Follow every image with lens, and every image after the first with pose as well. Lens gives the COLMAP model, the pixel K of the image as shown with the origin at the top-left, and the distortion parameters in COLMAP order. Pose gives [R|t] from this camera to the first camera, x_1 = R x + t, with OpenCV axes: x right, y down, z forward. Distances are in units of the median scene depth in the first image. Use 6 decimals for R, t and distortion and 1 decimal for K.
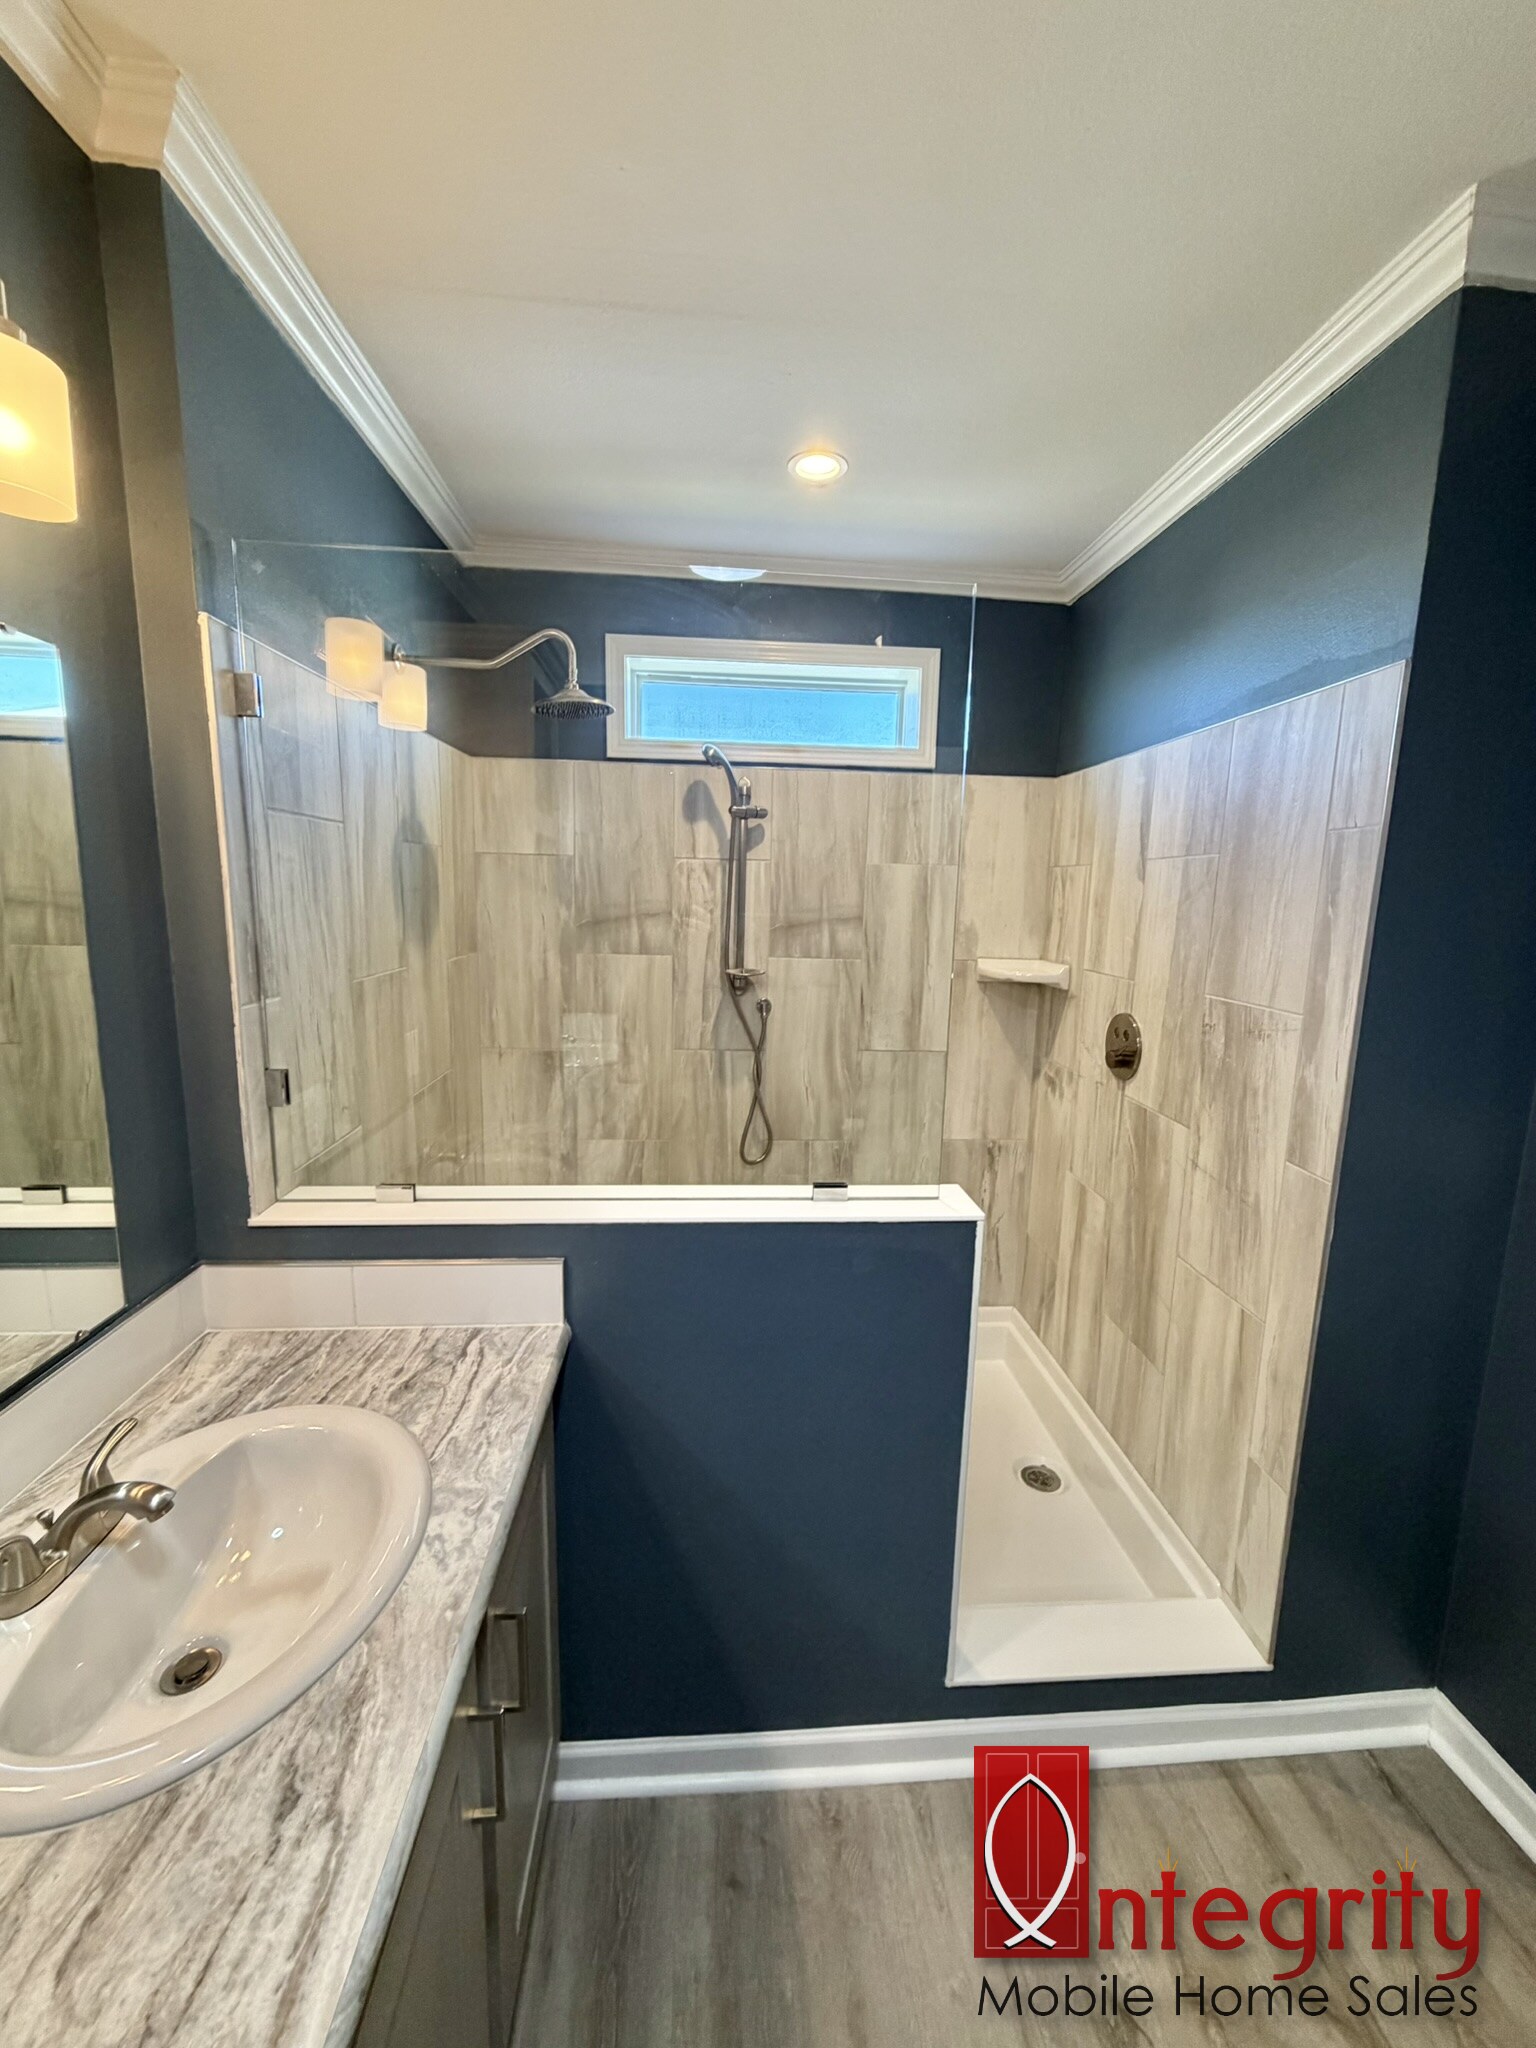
lens RADIAL K [[826.8, 0, 768.0], [0, 826.8, 1024.0], [0, 0, 1]] dist [-0.000983, -0.000024]
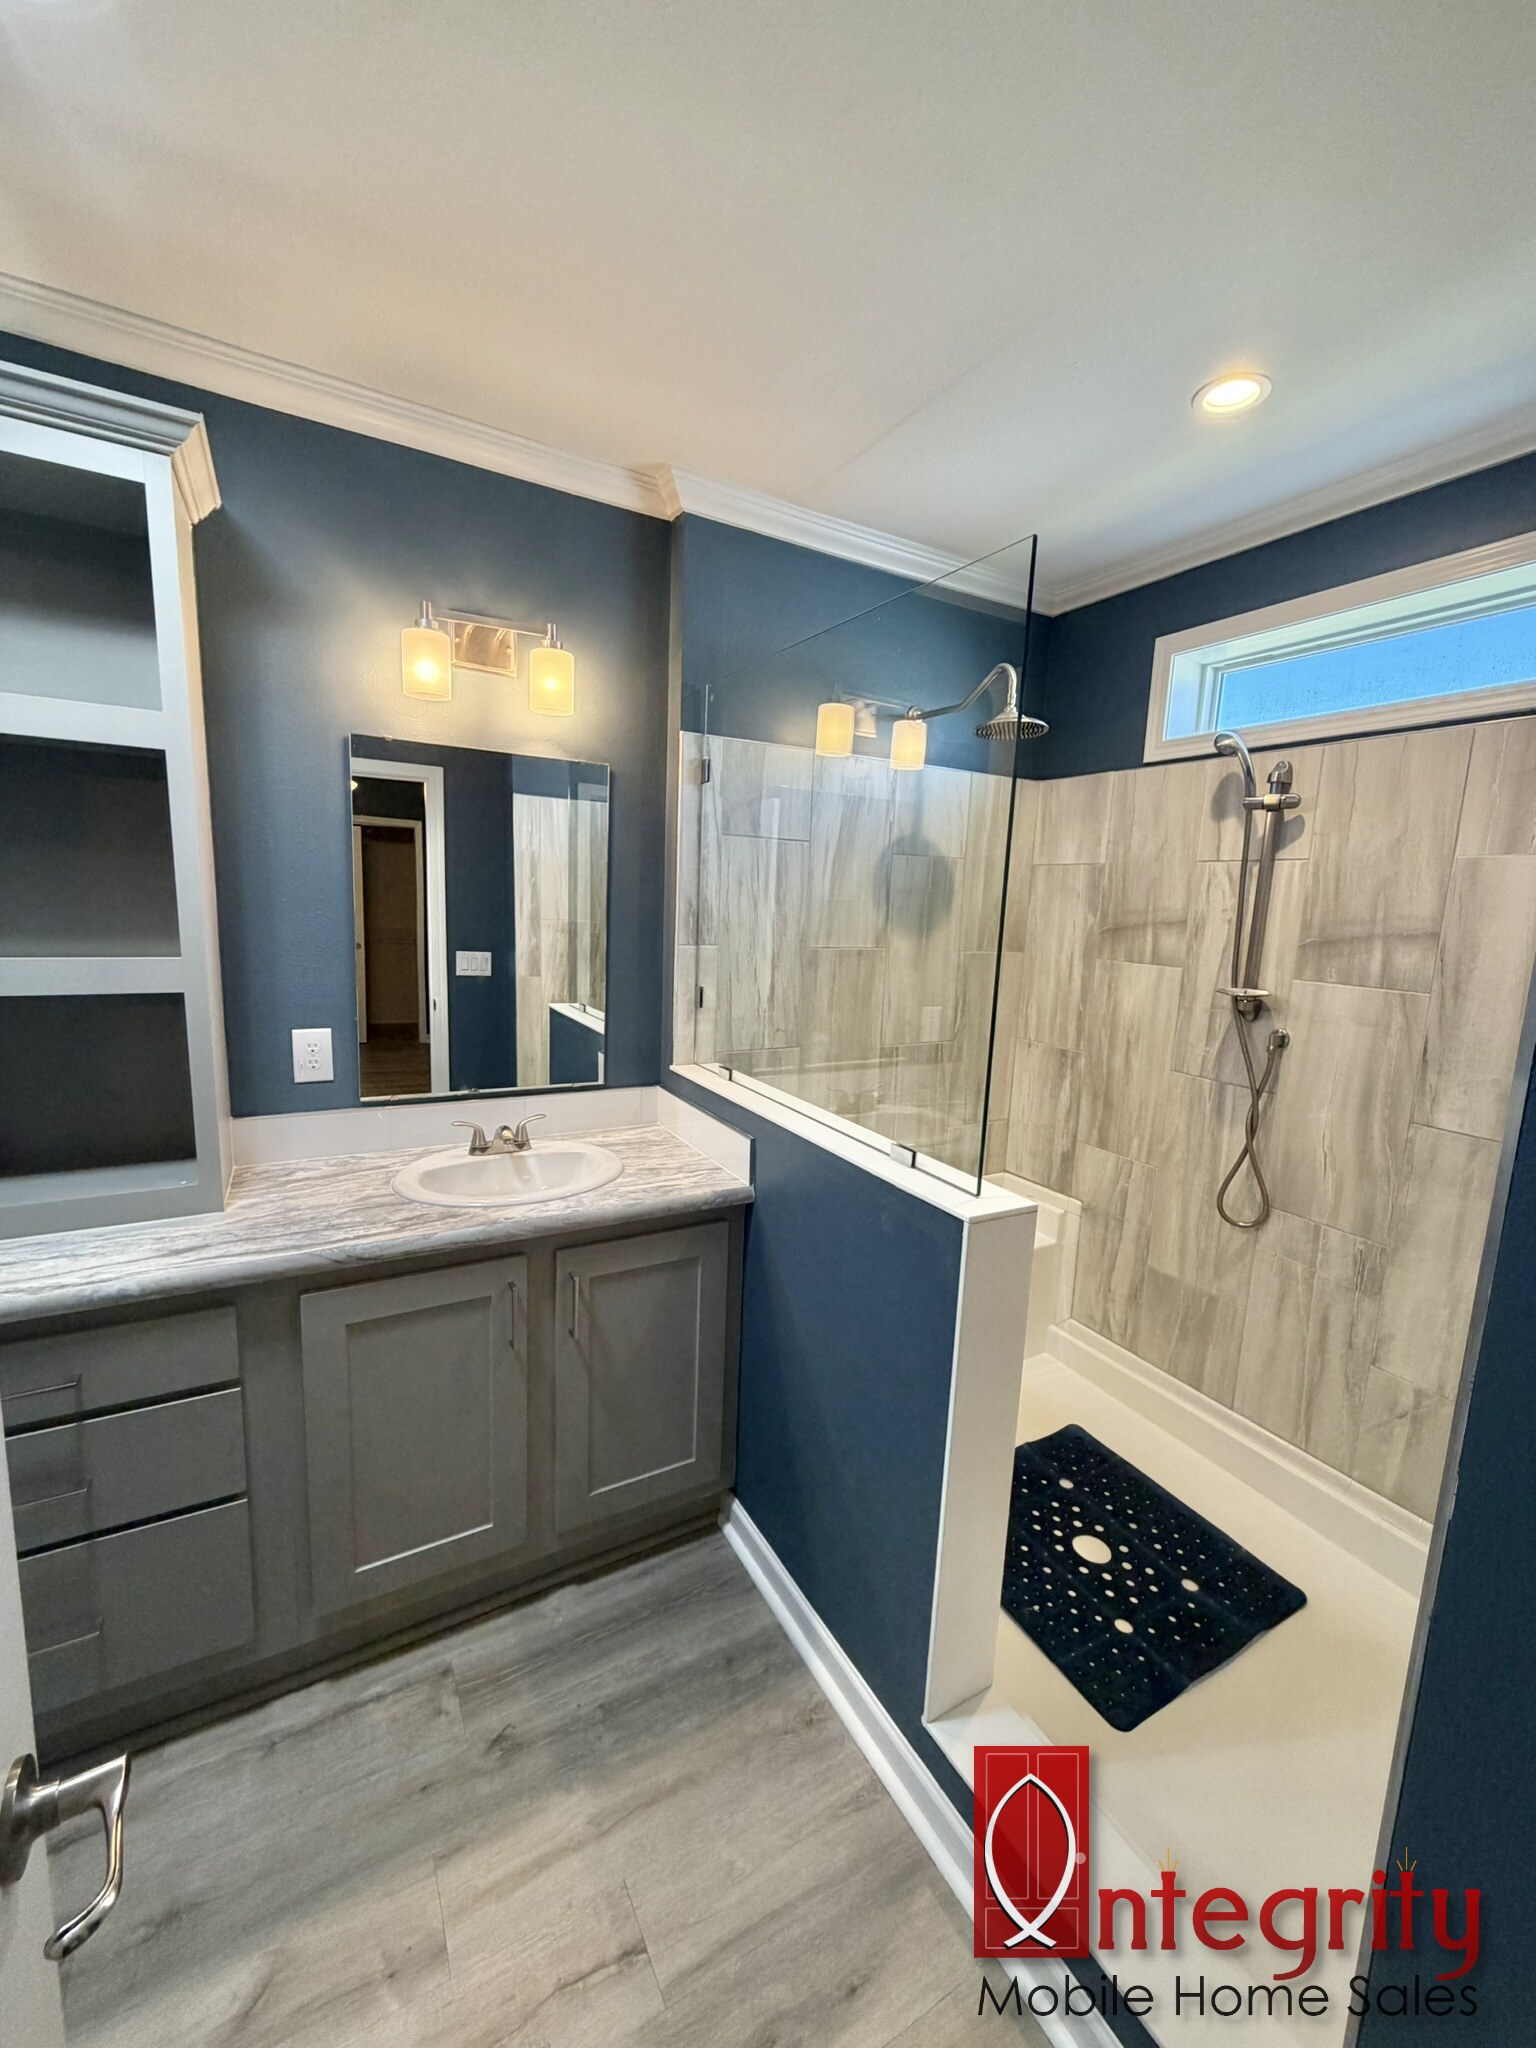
lens RADIAL K [[819.4, 0, 761.2], [0, 819.4, 1021.5], [0, 0, 1]] dist [-0.000978, -0.000105]
pose [[0.415852, 0.128444, -0.900316, 0.523543], [-0.173454, 0.983005, 0.060123, 0.001501], [0.892738, 0.131161, 0.431063, 0.204297]]
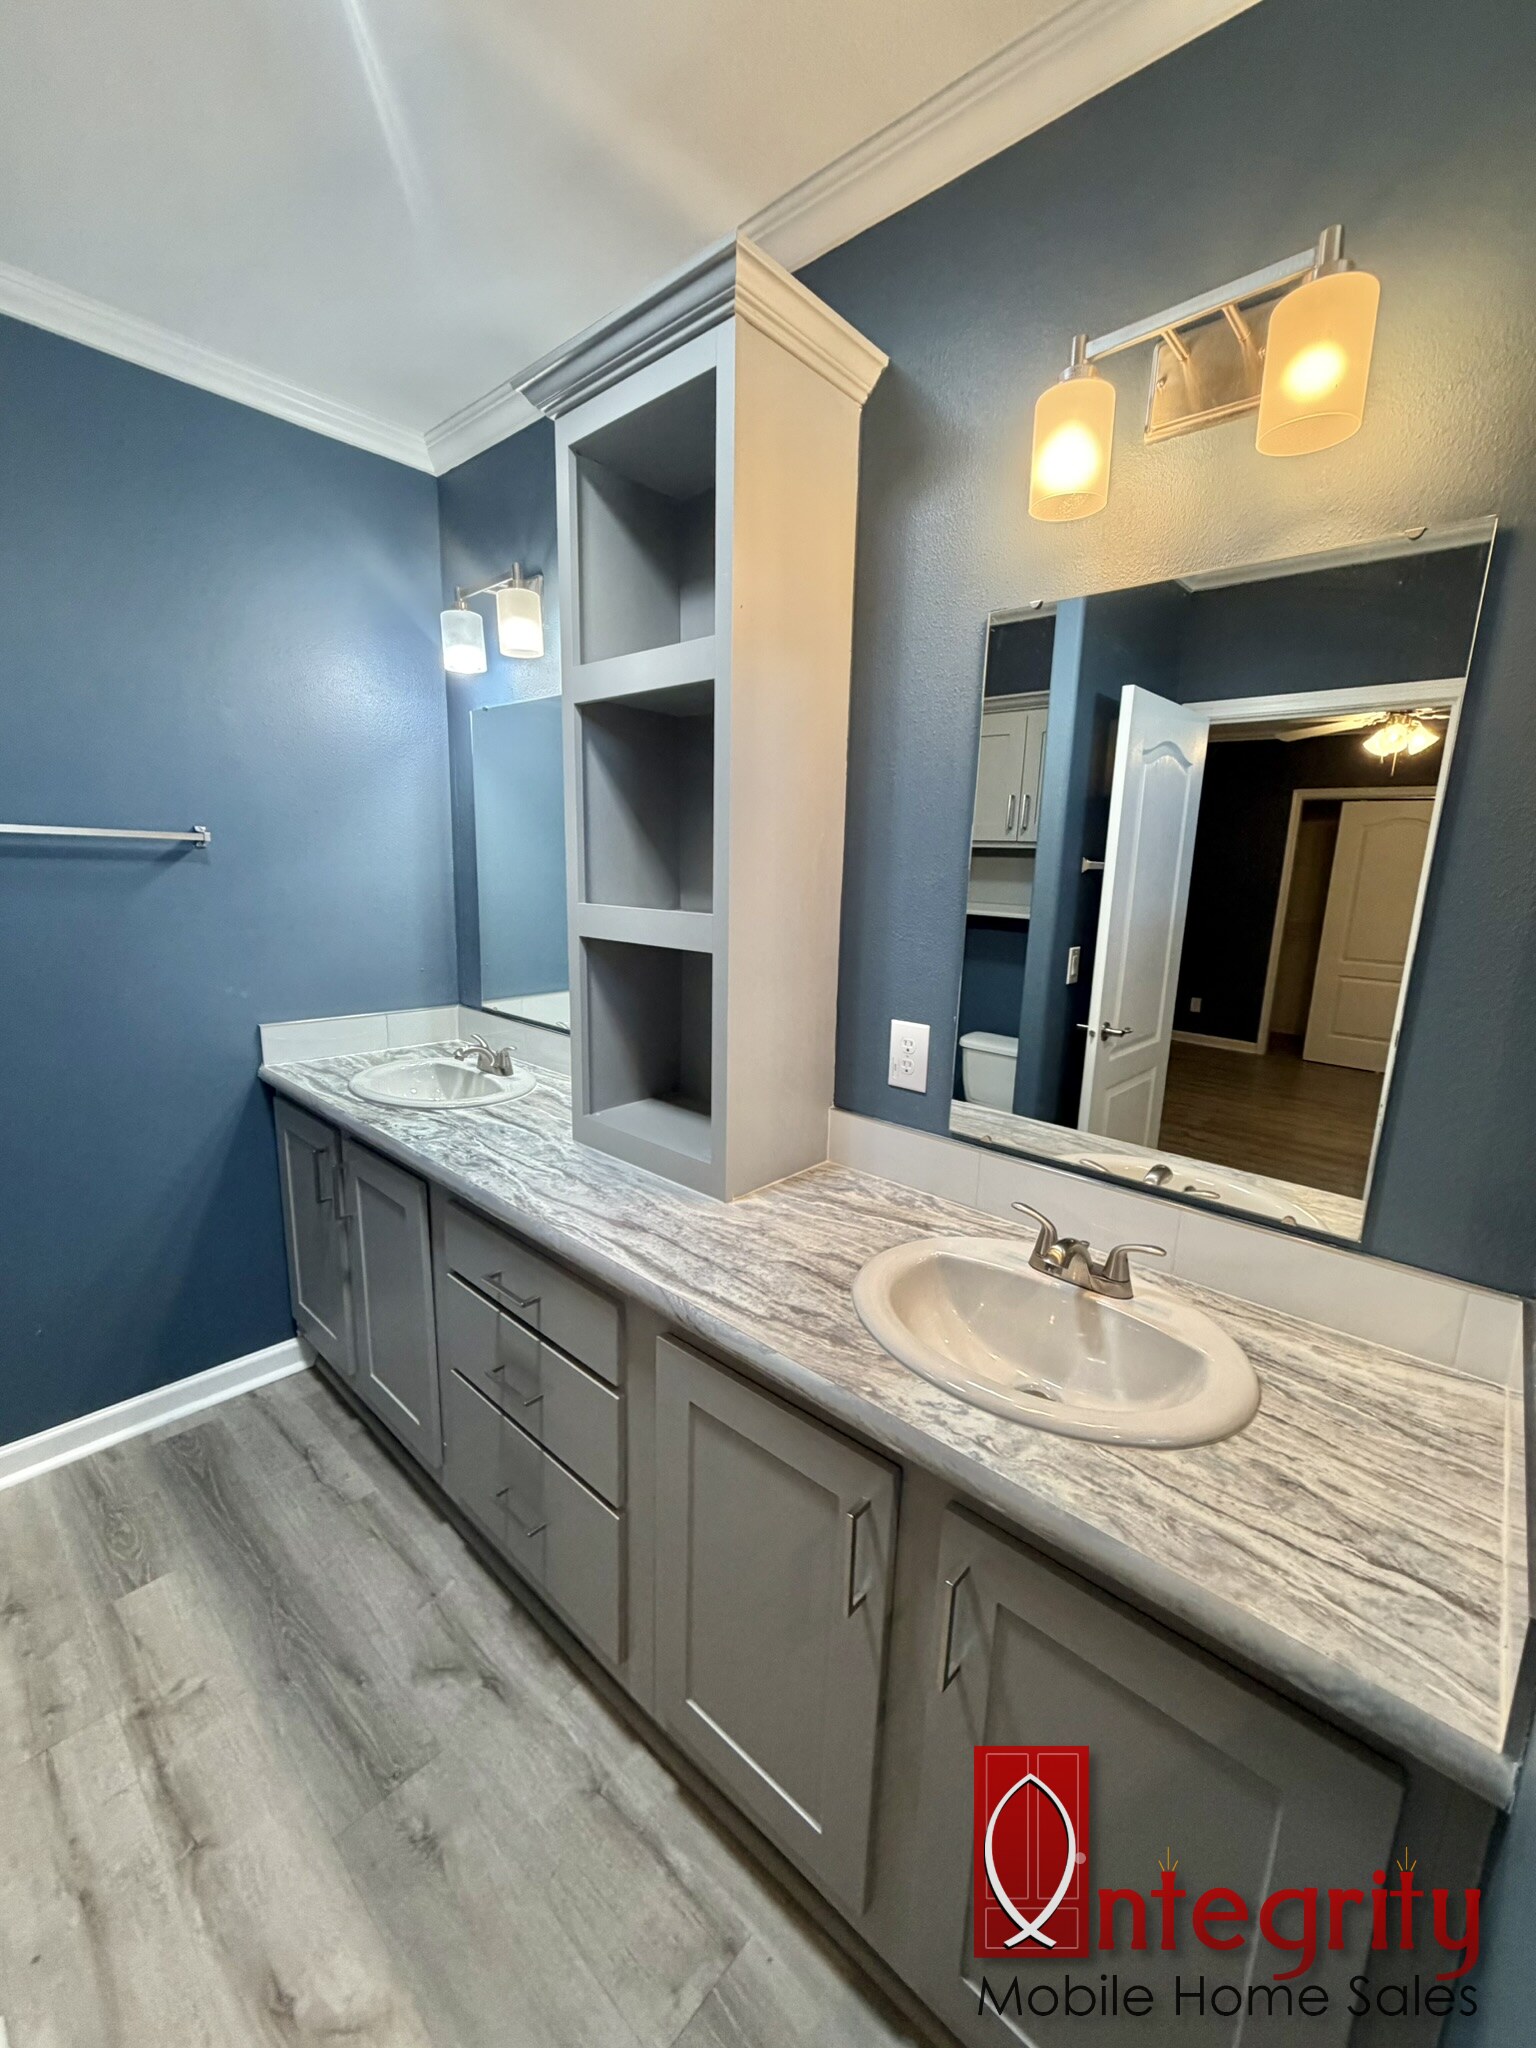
lens RADIAL K [[815.7, 0, 768.0], [0, 815.7, 1024.0], [0, 0, 1]] dist [0.000044, -0.000013]
pose [[-0.723886, 0.092627, -0.683673, 0.146818], [-0.151541, 0.945399, 0.288541, -0.027659], [0.673071, 0.312476, -0.670324, 0.487442]]
